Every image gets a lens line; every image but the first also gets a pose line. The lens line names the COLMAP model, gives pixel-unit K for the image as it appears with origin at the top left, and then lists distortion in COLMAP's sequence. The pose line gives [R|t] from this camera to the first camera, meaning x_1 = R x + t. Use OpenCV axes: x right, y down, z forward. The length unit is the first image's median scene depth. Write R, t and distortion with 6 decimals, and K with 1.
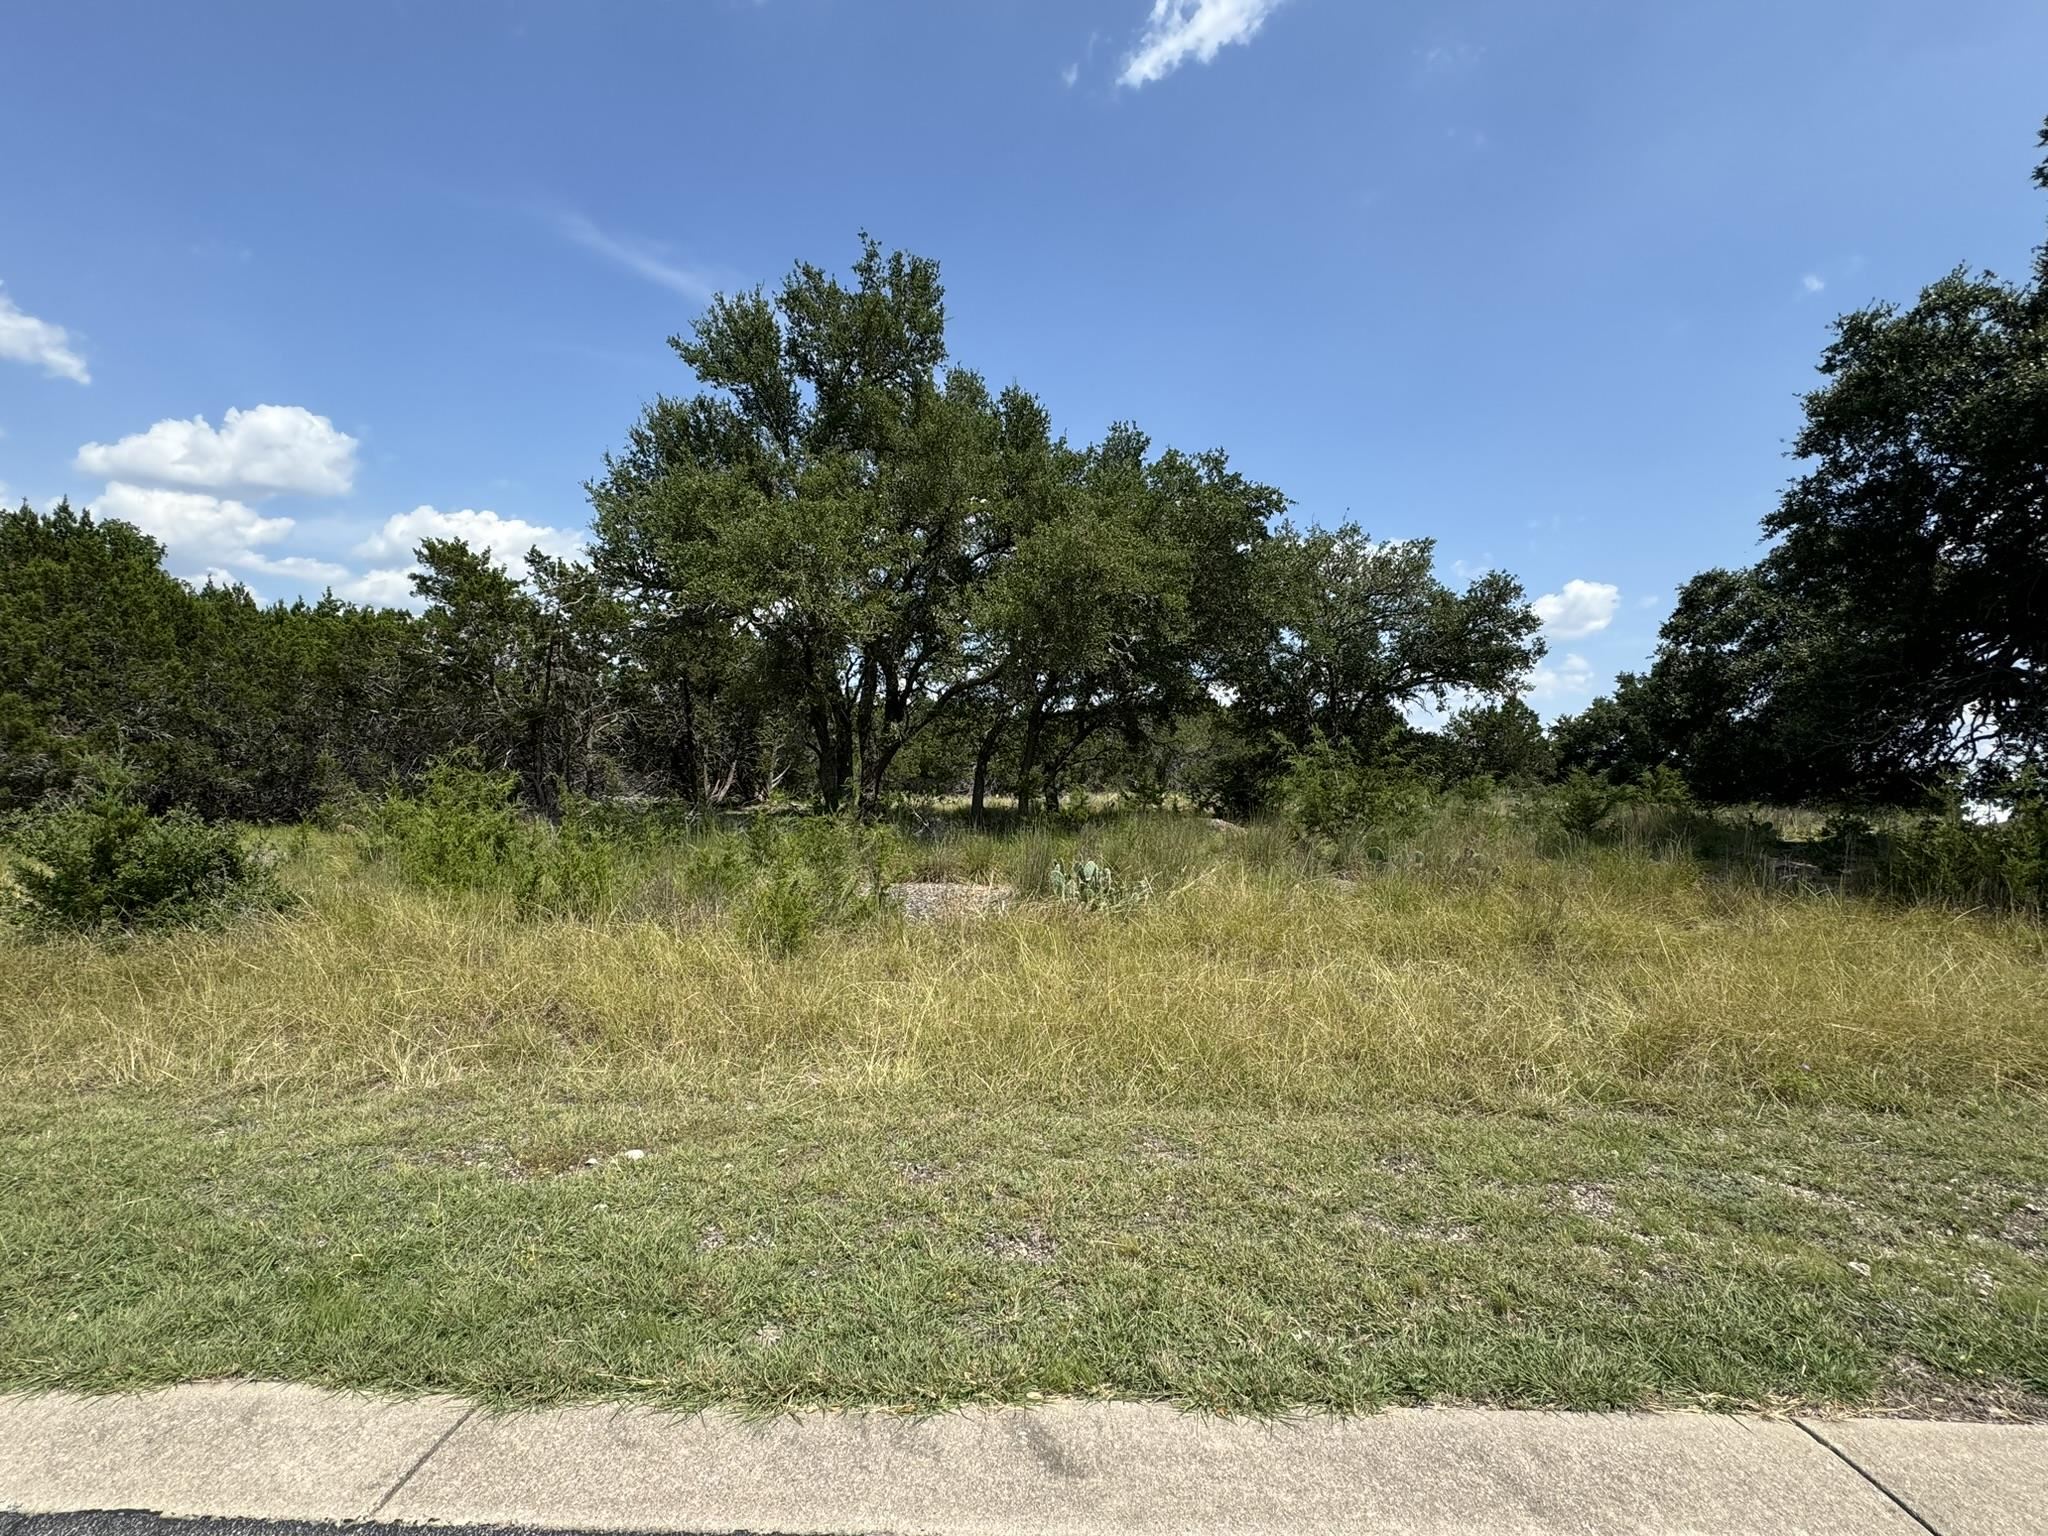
lens RADIAL K [[933.8, 0, 1037.7], [0, 933.8, 758.8], [0, 0, 1]] dist [-0.002502, 0.000825]
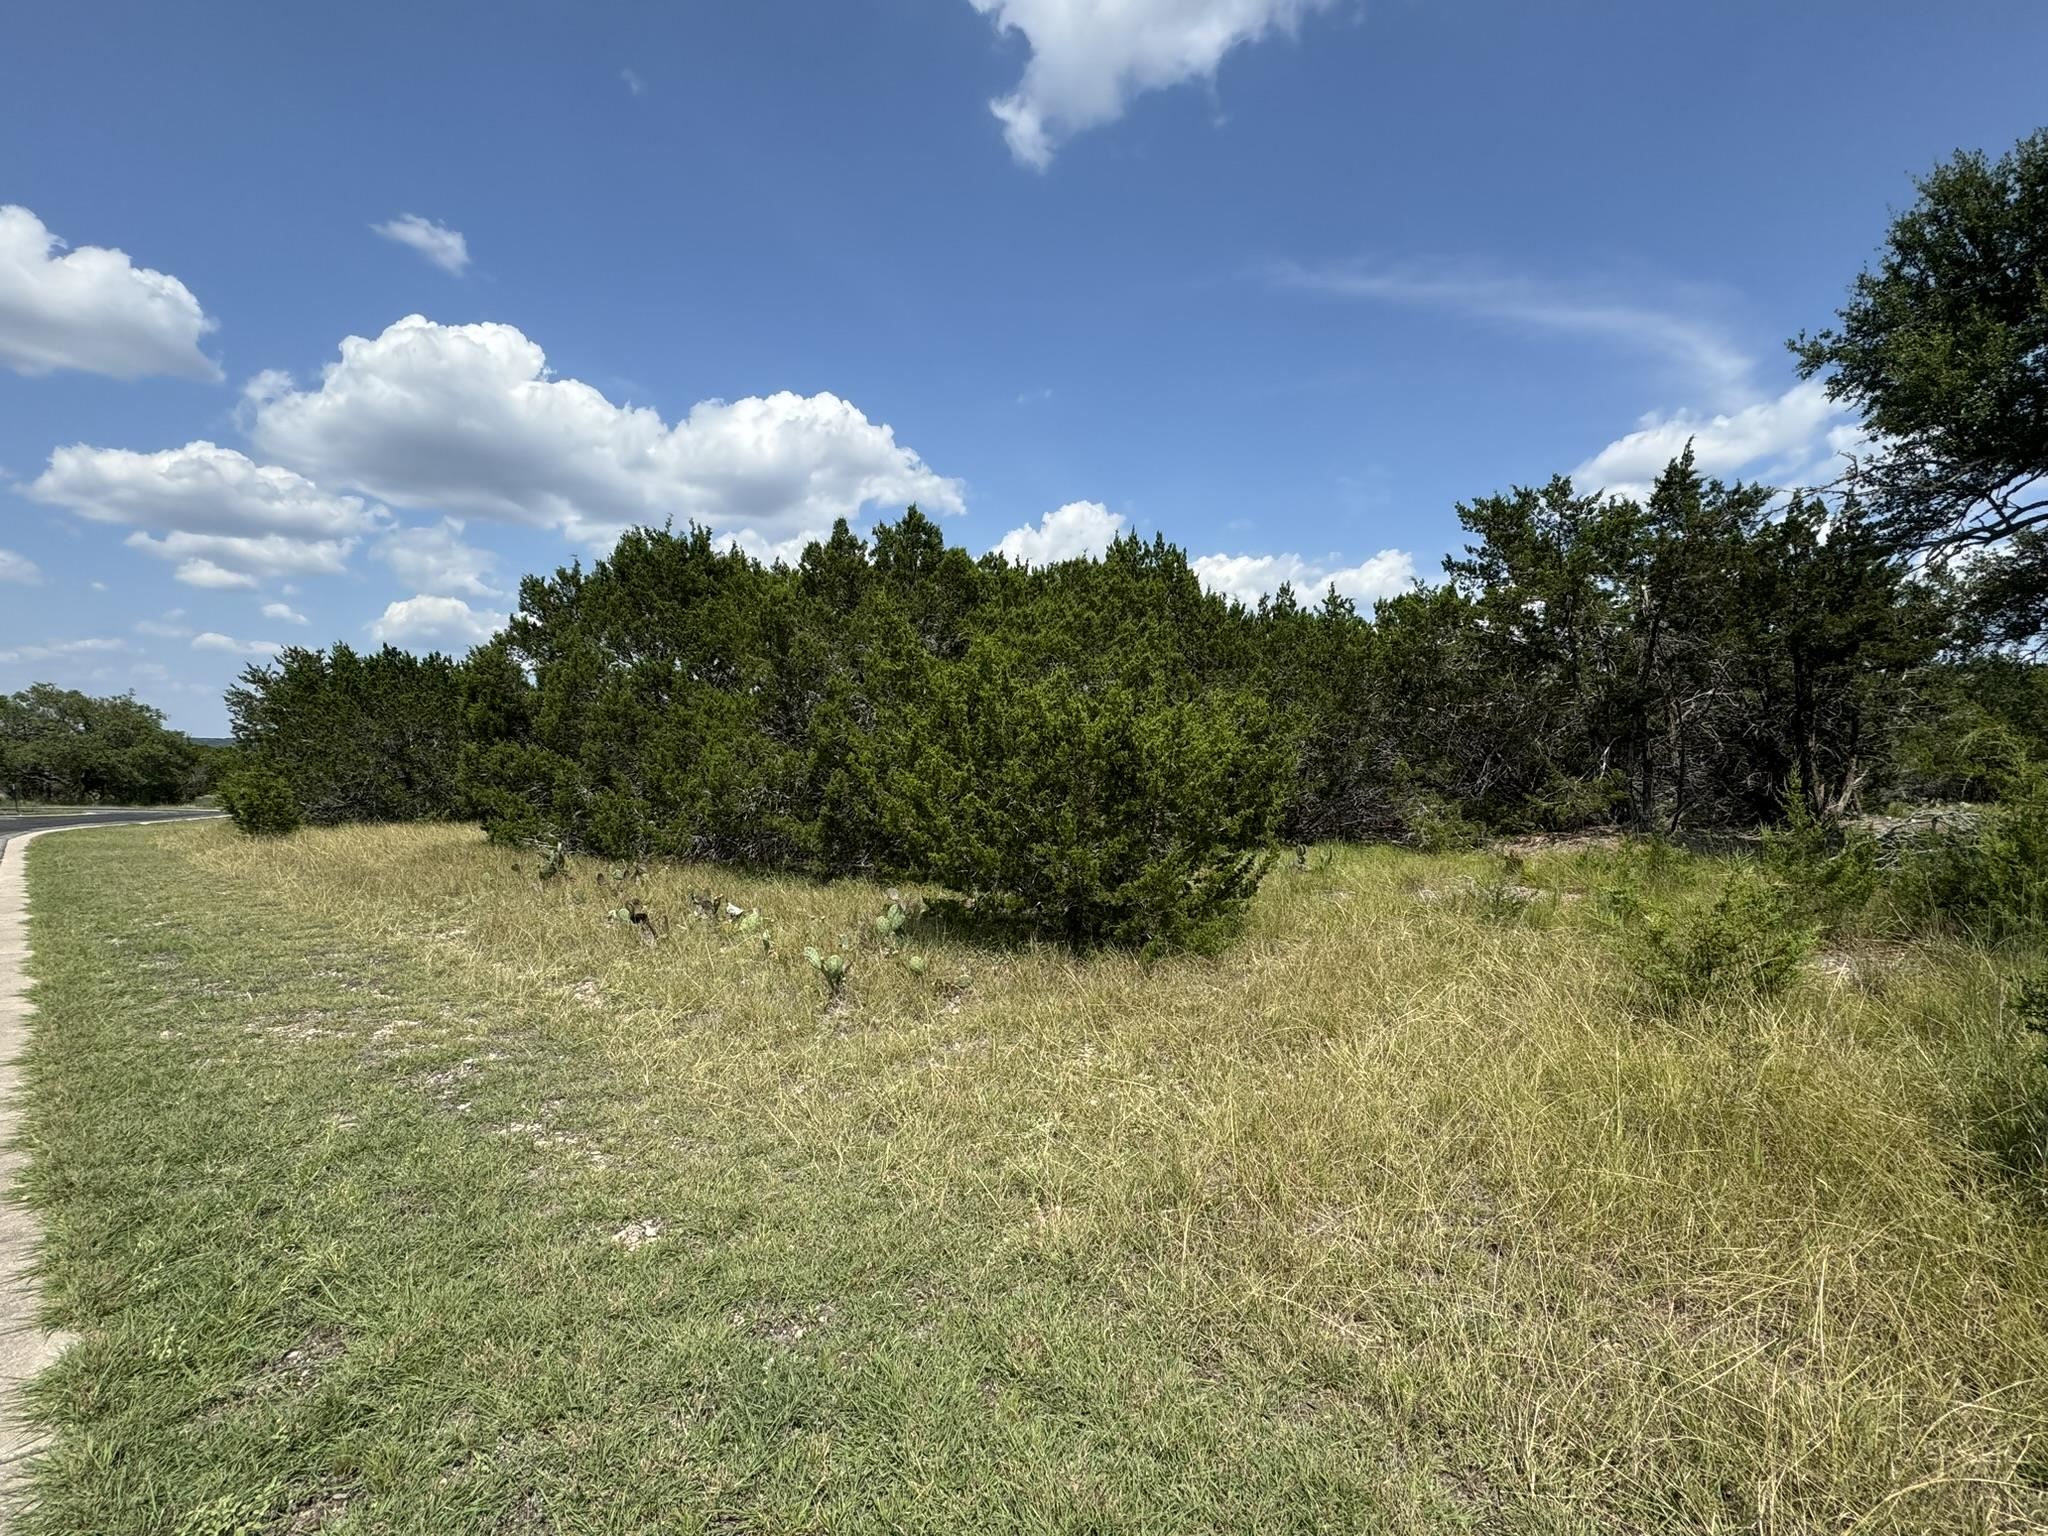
lens RADIAL K [[933.8, 0, 1023.7], [0, 933.8, 766.8], [0, 0, 1]] dist [-0.002502, 0.000825]
pose [[0.743844, -0.034578, -0.667458, -0.175314], [0.030384, 0.999378, -0.017912, -0.000127], [0.667662, -0.006957, 0.744432, 0.055225]]
